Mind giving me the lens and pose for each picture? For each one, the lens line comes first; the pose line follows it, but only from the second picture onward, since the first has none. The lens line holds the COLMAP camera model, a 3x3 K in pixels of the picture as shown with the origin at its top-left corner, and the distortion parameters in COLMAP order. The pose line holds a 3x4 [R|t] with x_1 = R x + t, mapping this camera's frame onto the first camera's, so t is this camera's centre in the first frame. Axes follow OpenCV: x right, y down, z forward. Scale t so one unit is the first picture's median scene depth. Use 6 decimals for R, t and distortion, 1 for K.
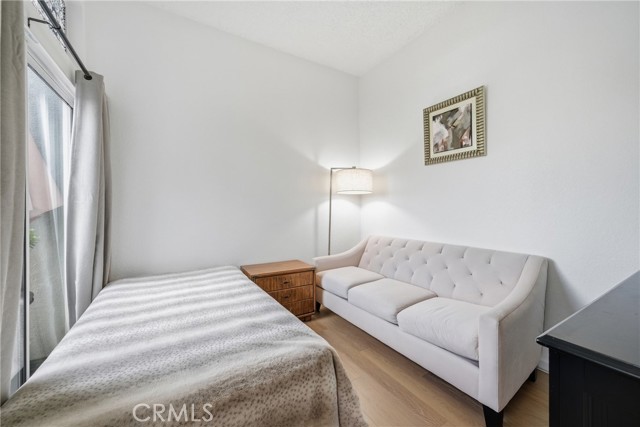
lens RADIAL K [[249.8, 0, 321.8], [0, 249.8, 210.0], [0, 0, 1]] dist [0.001973, 0.000056]
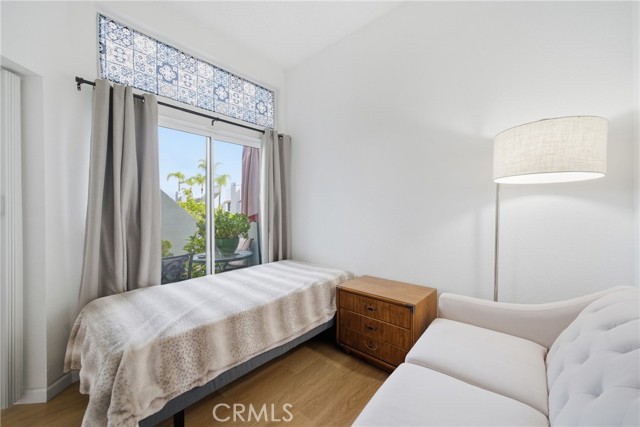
lens RADIAL K [[249.8, 0, 321.8], [0, 249.8, 210.0], [0, 0, 1]] dist [0.001973, 0.000056]
pose [[0.308615, 0.004047, -0.951178, 0.546032], [-0.006506, 0.999977, 0.002144, -0.017129], [0.951165, 0.005527, 0.308635, 0.615107]]
